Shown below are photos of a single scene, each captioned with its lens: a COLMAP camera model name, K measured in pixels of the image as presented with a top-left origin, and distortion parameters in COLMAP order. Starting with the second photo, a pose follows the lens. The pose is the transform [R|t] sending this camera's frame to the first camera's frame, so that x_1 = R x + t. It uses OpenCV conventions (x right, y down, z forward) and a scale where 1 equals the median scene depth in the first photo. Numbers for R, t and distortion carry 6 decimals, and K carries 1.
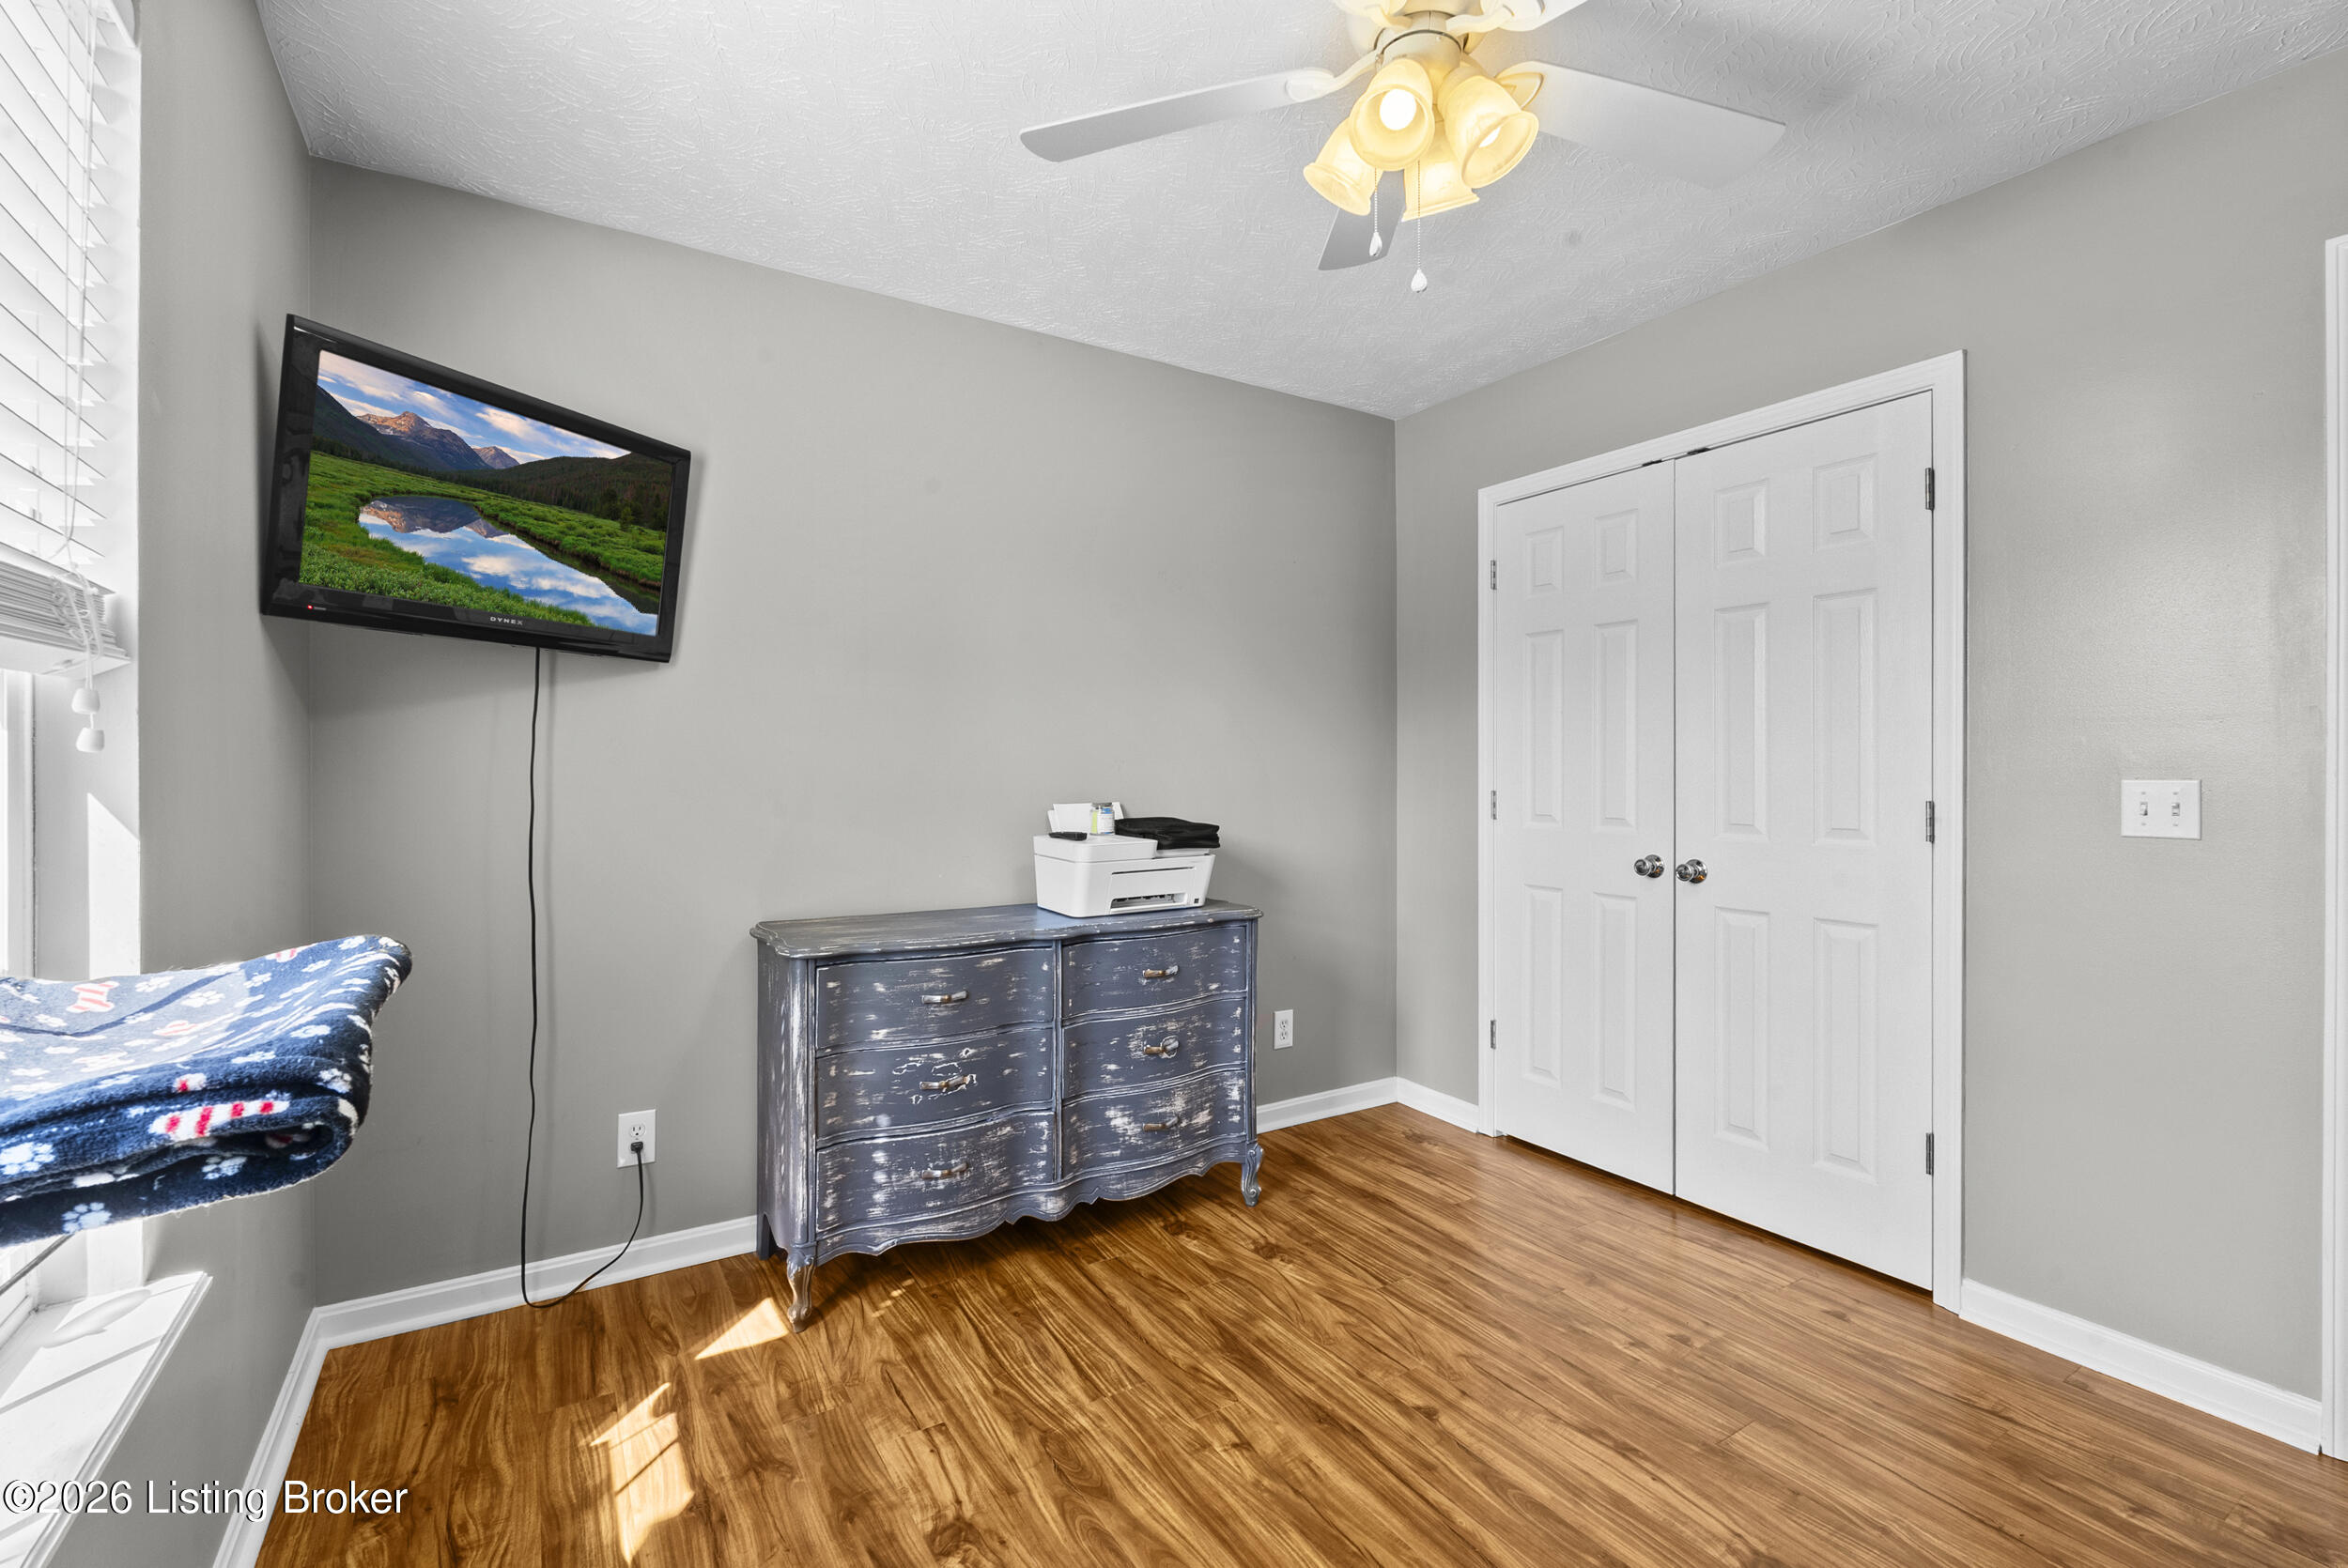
lens RADIAL K [[1031.9, 0, 1170.7], [0, 1031.9, 772.4], [0, 0, 1]] dist [-0.005537, 0.001072]
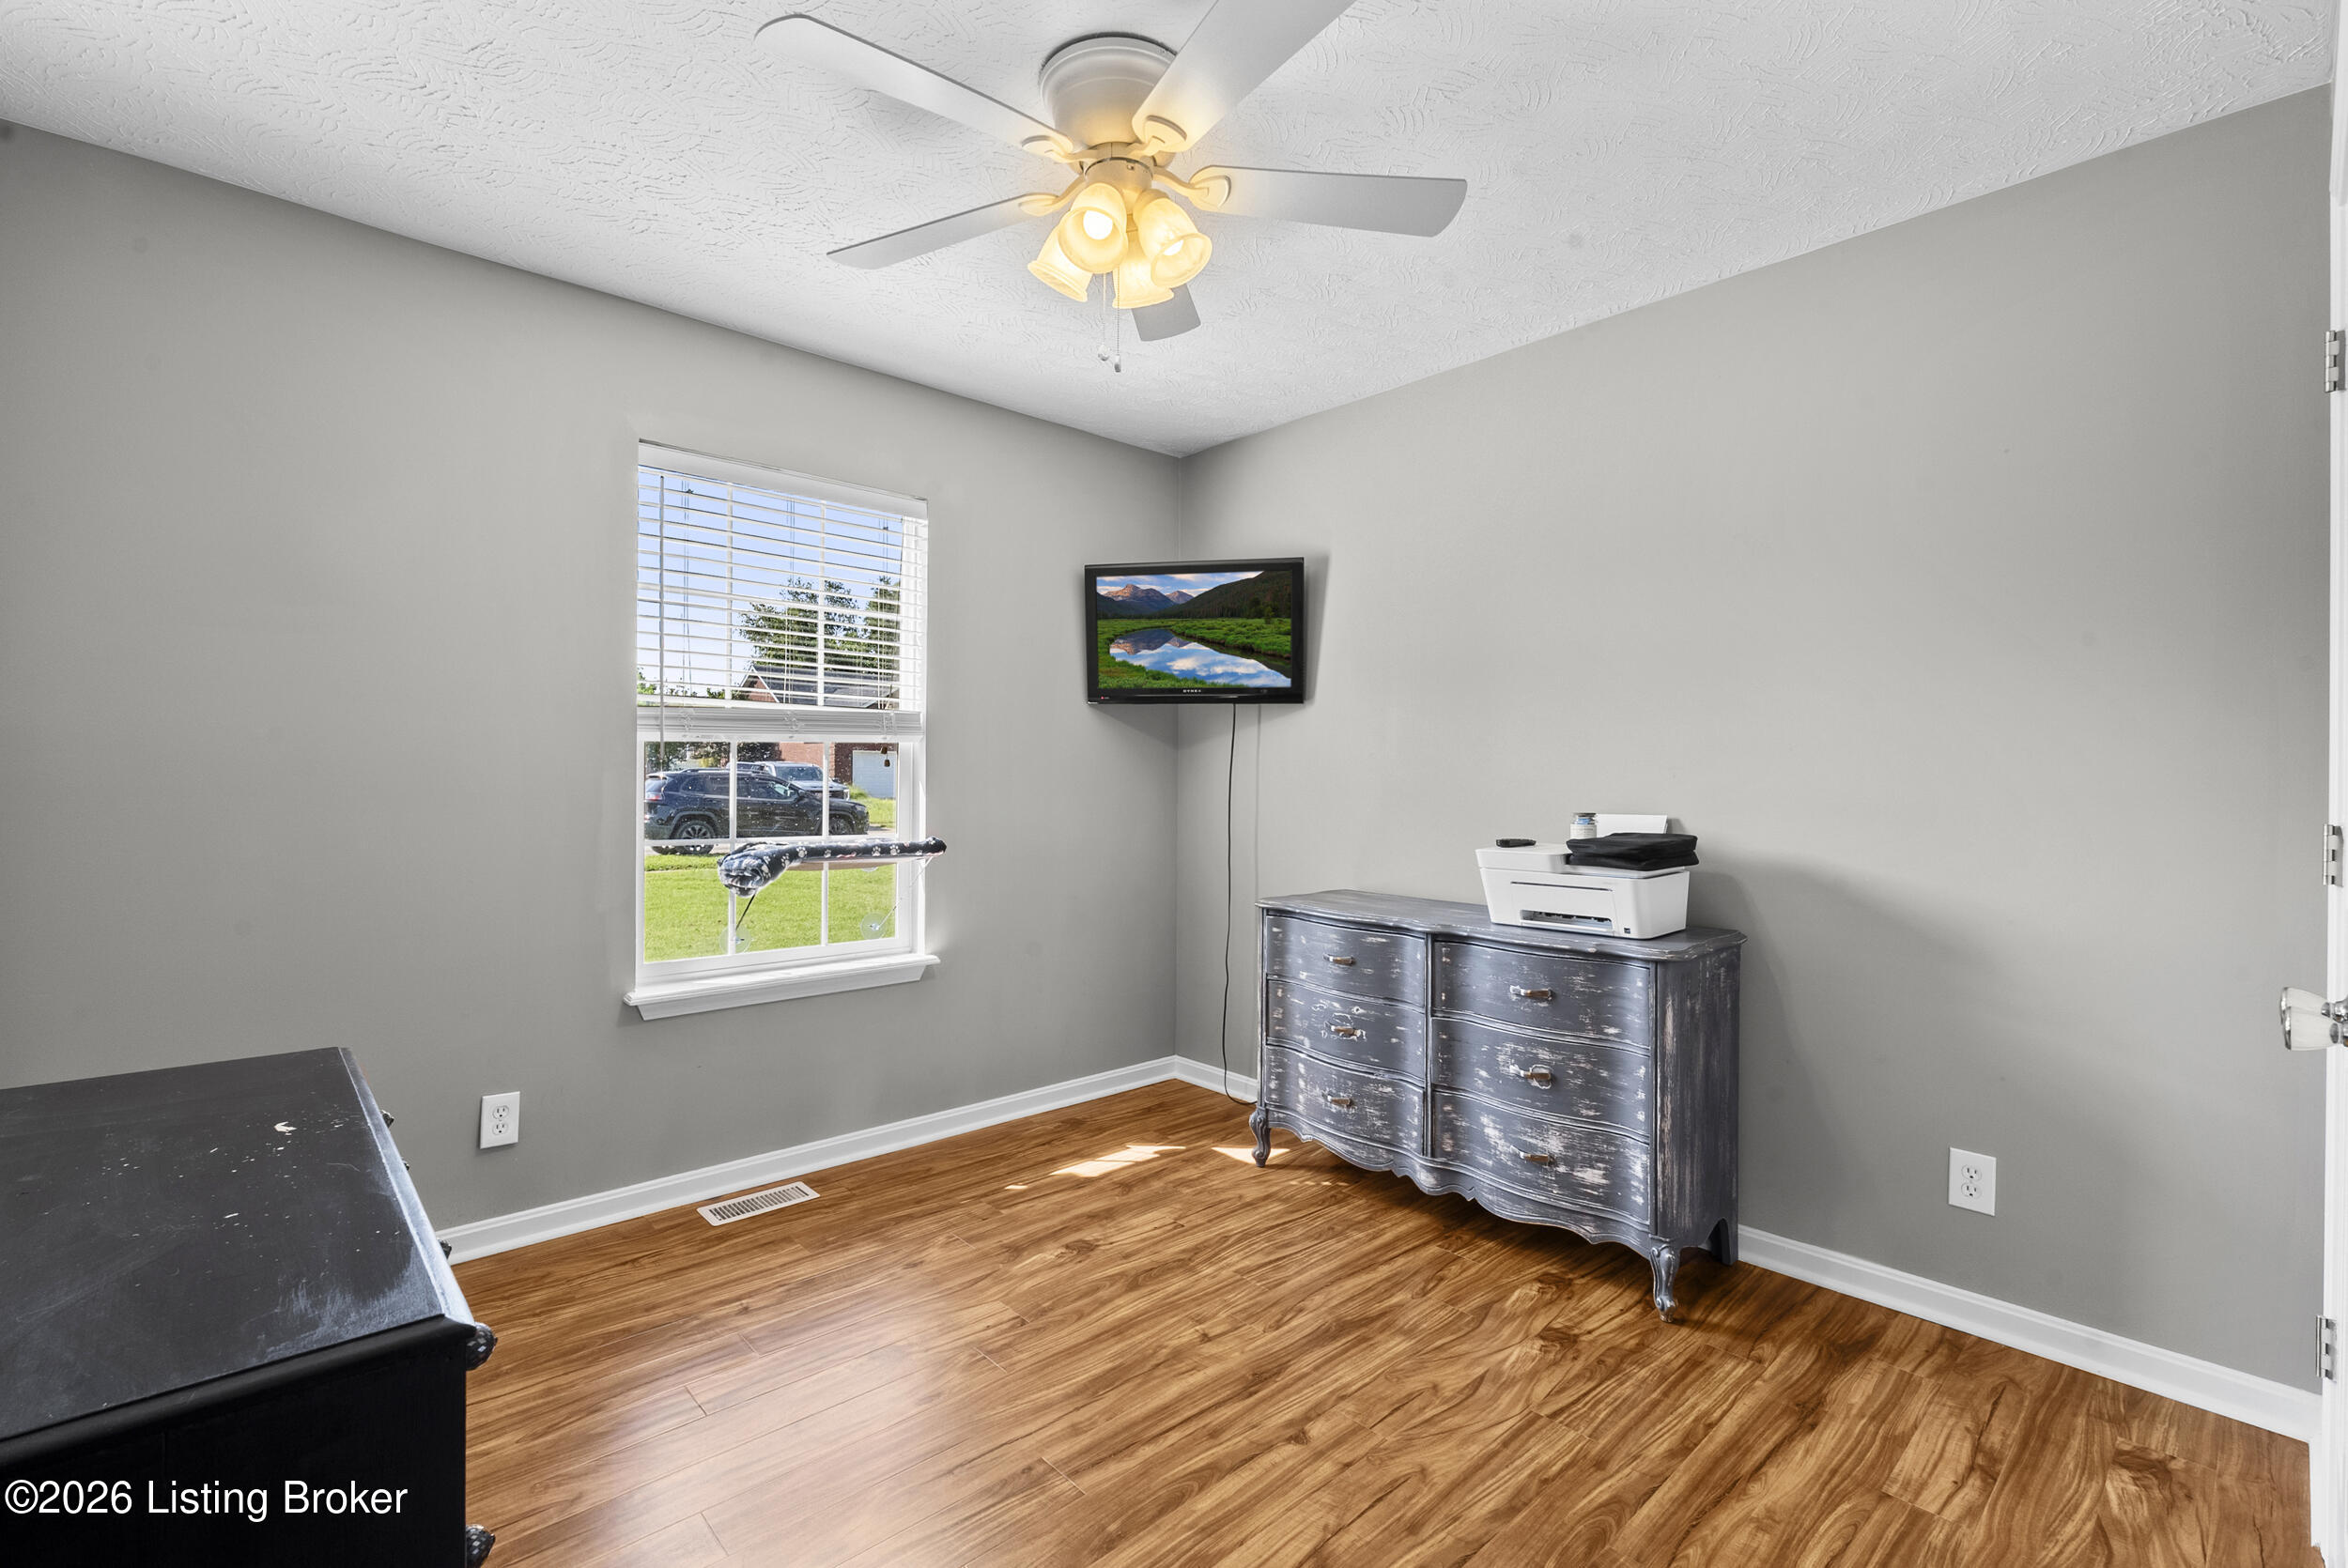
lens RADIAL K [[1031.9, 0, 1170.6], [0, 1031.9, 779.9], [0, 0, 1]] dist [-0.005537, 0.001072]
pose [[0.180115, 0.001869, -0.983644, 0.979892], [-0.010452, 0.999945, -0.000014, 0.004262], [0.983590, 0.010283, 0.180125, 0.582671]]
